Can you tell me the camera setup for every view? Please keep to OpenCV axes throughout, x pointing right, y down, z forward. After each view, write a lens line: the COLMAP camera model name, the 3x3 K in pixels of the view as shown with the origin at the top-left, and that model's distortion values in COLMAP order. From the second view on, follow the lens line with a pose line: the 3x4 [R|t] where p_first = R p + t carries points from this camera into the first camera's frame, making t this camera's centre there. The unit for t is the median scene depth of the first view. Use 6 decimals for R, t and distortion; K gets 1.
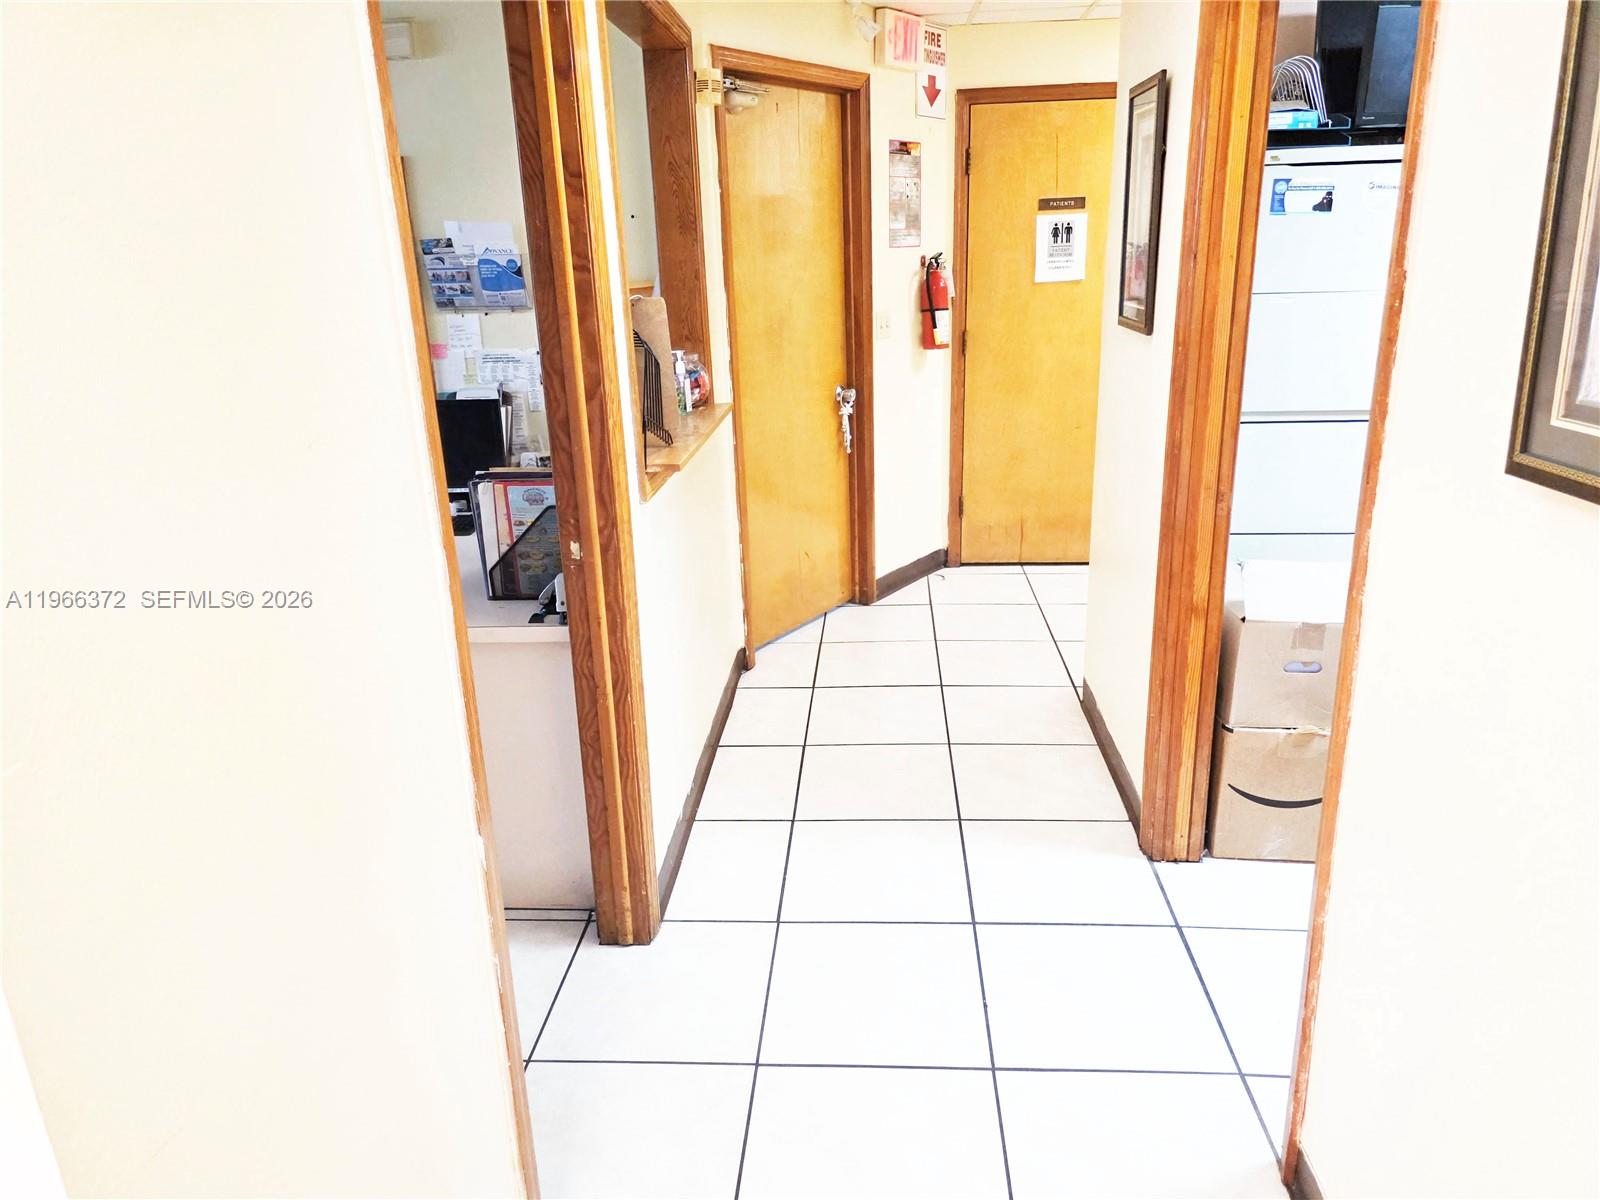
lens RADIAL K [[1079.4, 0, 801.8], [0, 1079.4, 610.1], [0, 0, 1]] dist [0.060726, -0.068169]
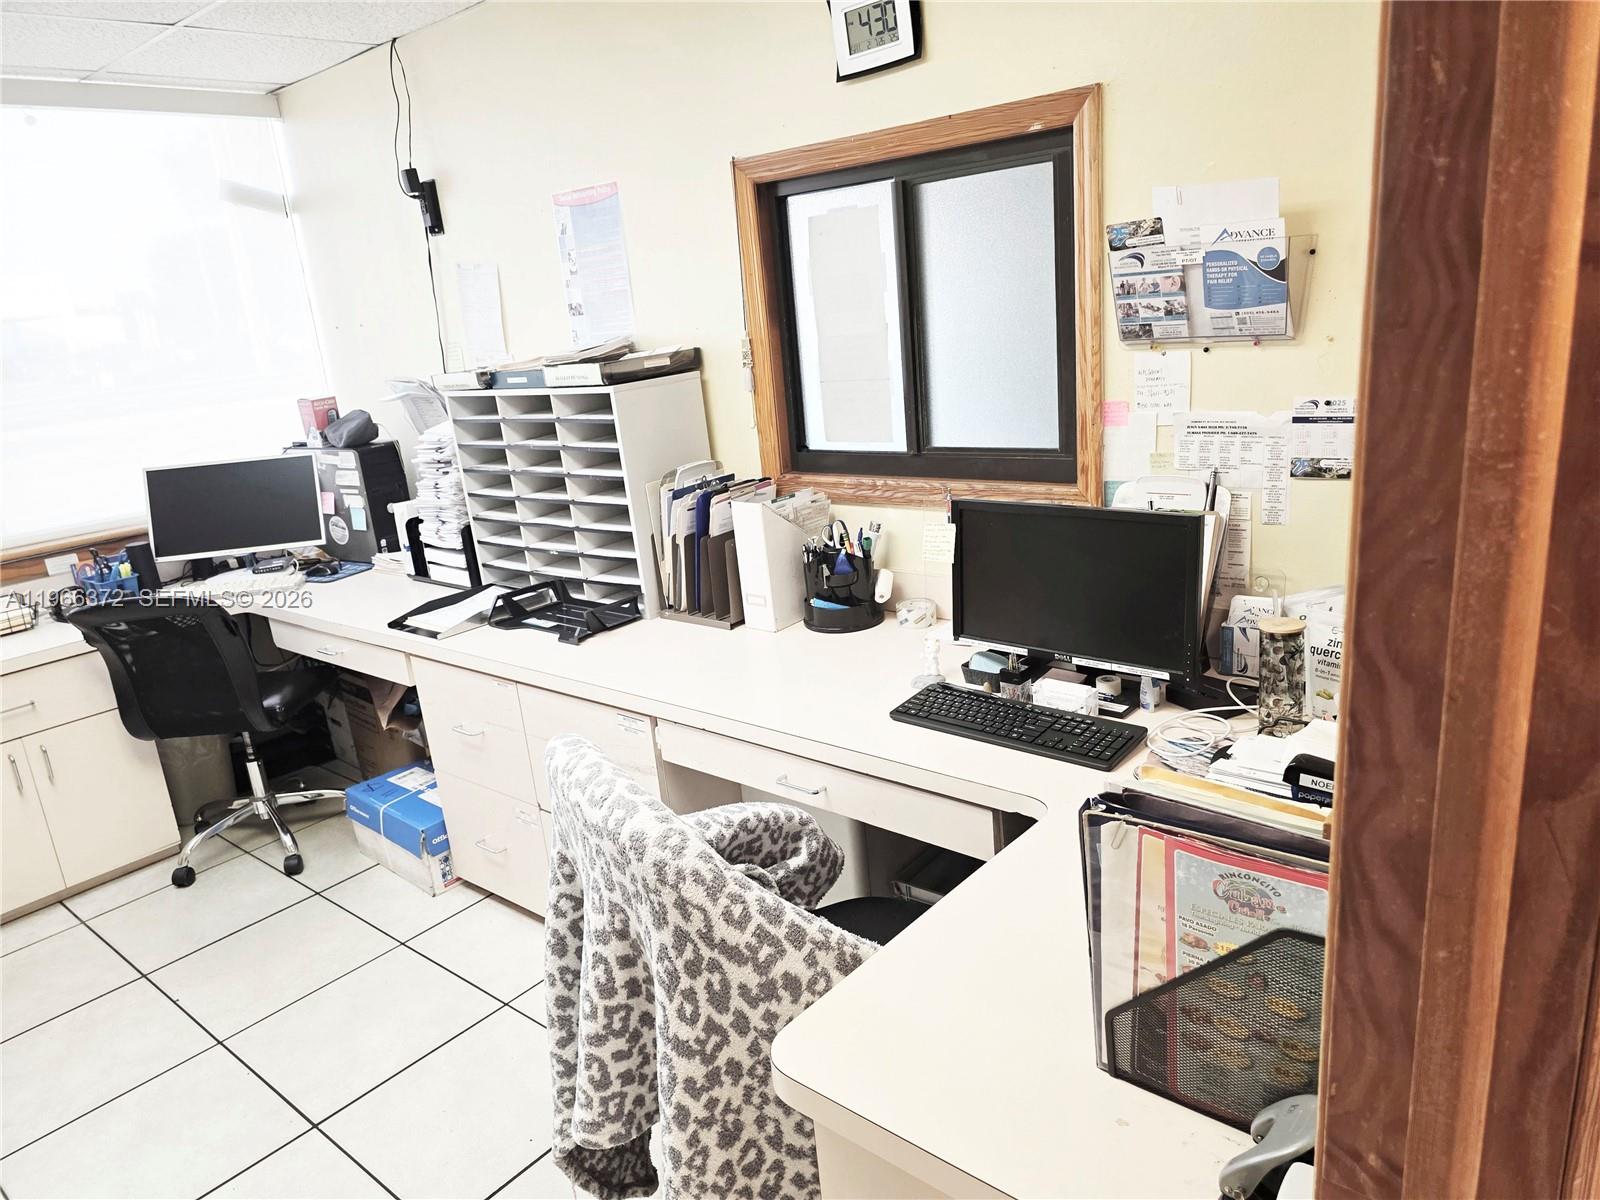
lens RADIAL K [[1079.4, 0, 801.8], [0, 1079.4, 610.1], [0, 0, 1]] dist [0.060726, -0.068169]
pose [[0.807169, 0.127384, -0.576412, -0.121474], [-0.126774, 0.991063, 0.041493, -0.140444], [0.576547, 0.039582, 0.816105, 0.441559]]
